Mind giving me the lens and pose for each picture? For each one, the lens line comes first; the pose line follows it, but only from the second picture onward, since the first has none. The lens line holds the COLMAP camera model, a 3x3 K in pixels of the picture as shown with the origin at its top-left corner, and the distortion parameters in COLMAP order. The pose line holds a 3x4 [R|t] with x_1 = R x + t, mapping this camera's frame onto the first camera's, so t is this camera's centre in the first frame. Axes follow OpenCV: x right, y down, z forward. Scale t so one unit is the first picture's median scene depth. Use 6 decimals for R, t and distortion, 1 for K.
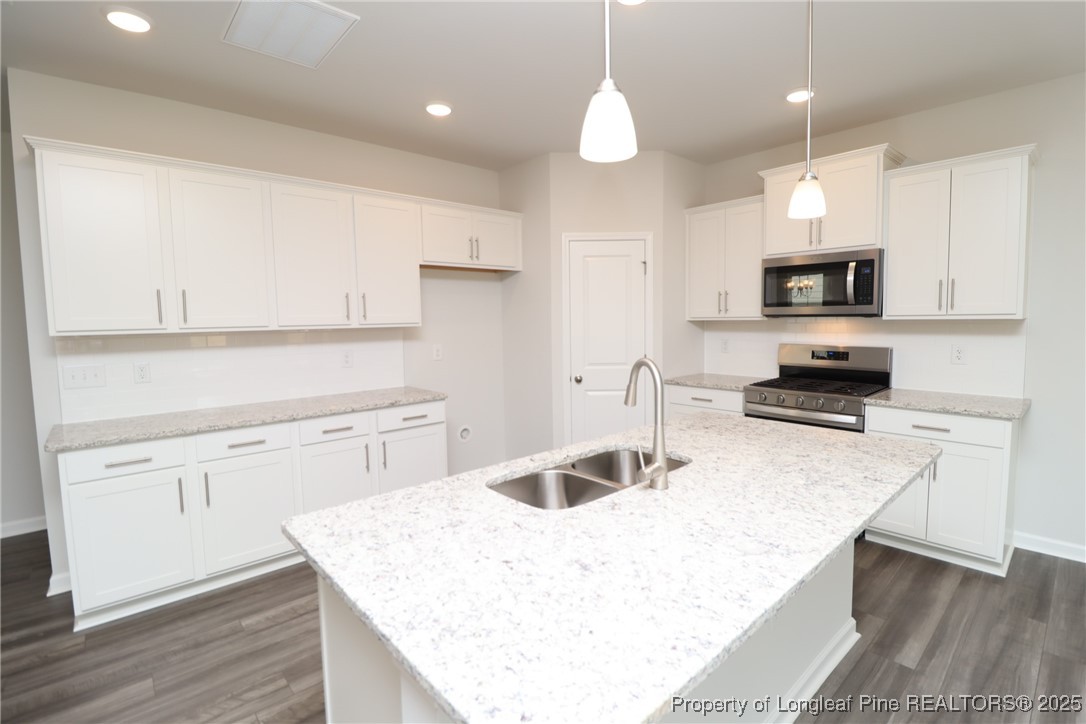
lens RADIAL K [[500.4, 0, 554.2], [0, 500.4, 357.5], [0, 0, 1]] dist [-0.005022, -0.008661]
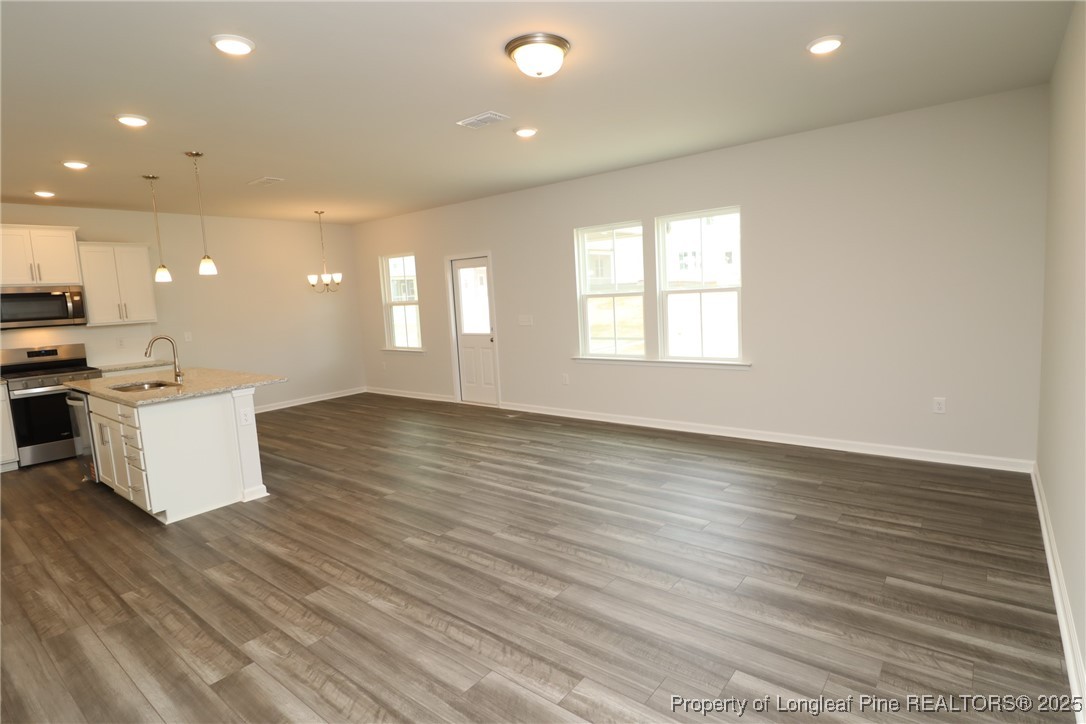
lens RADIAL K [[555.3, 0, 542.2], [0, 555.3, 352.6], [0, 0, 1]] dist [-0.000422, -0.009389]
pose [[-0.155481, -0.071638, 0.985238, -1.609186], [0.138581, 0.985922, 0.093557, 0.057003], [-0.978070, 0.151082, -0.143364, -0.270693]]
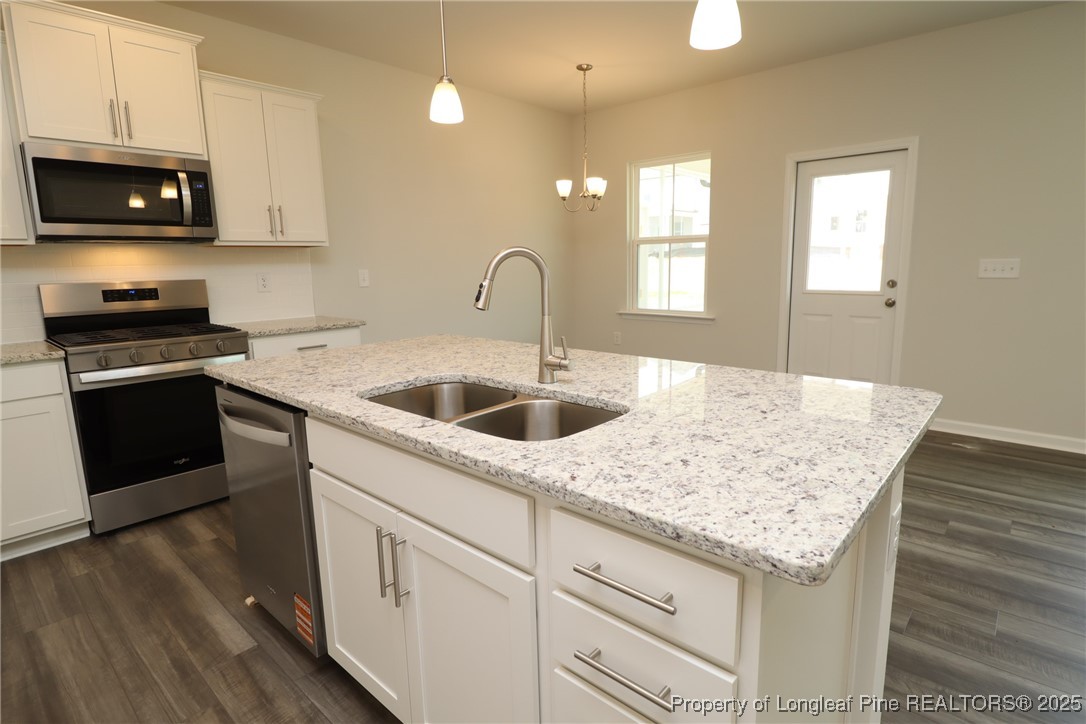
lens RADIAL K [[555.3, 0, 559.3], [0, 555.3, 356.4], [0, 0, 1]] dist [-0.000422, -0.009389]
pose [[-0.114313, -0.149803, 0.982085, -0.438463], [0.101487, 0.981633, 0.161546, 0.022064], [-0.988247, 0.118135, -0.097010, 0.566802]]
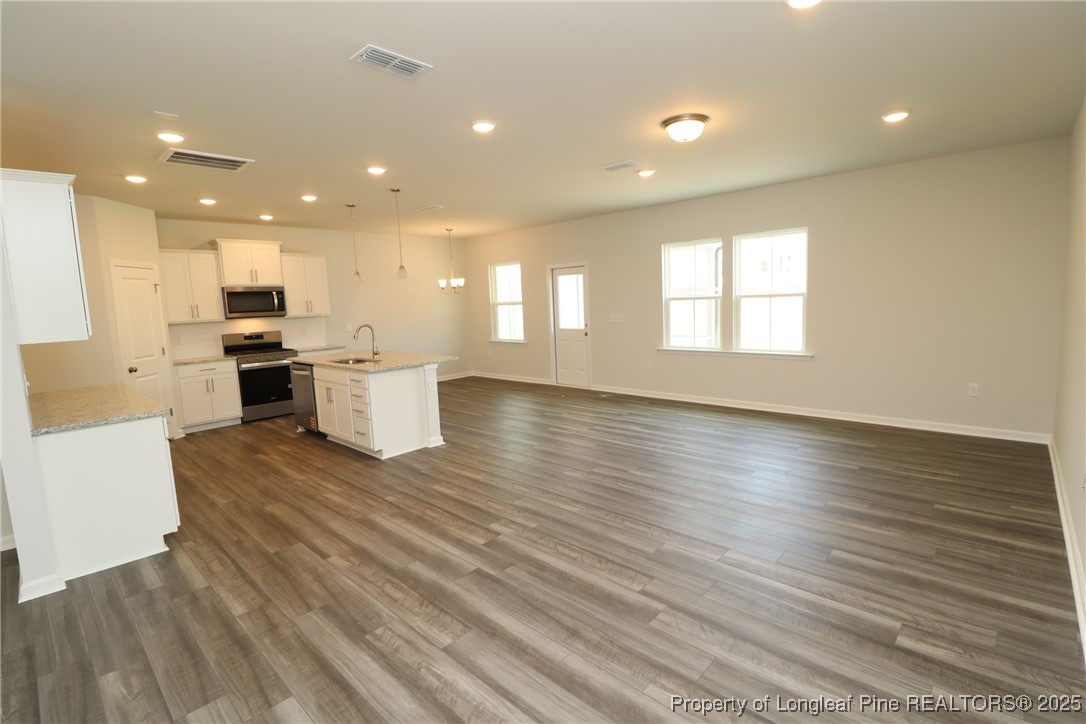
lens RADIAL K [[500.4, 0, 544.2], [0, 500.4, 356.7], [0, 0, 1]] dist [-0.005022, -0.008661]
pose [[-0.074377, -0.087147, 0.993415, -1.852816], [0.126039, 0.987364, 0.096053, 0.032262], [-0.989233, 0.132353, -0.062454, 0.004391]]
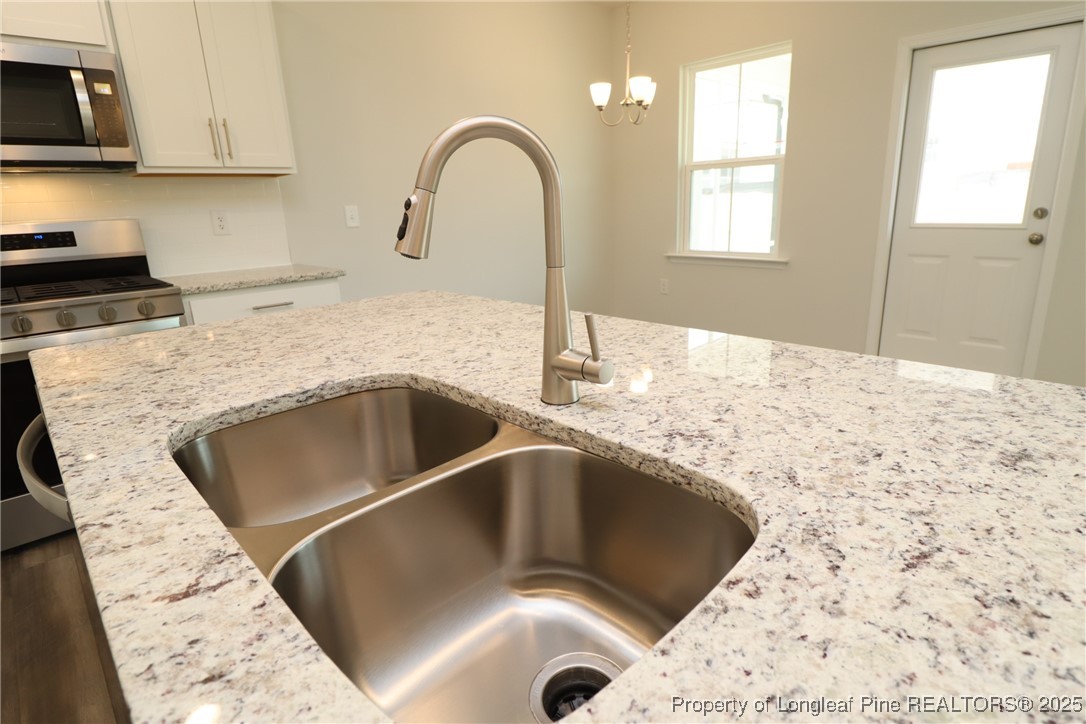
lens RADIAL K [[555.3, 0, 557.5], [0, 555.3, 358.7], [0, 0, 1]] dist [-0.000422, -0.009389]
pose [[-0.044827, -0.252295, 0.966611, -0.159226], [0.118267, 0.959439, 0.255908, 0.043801], [-0.991969, 0.125790, -0.013171, 0.529333]]
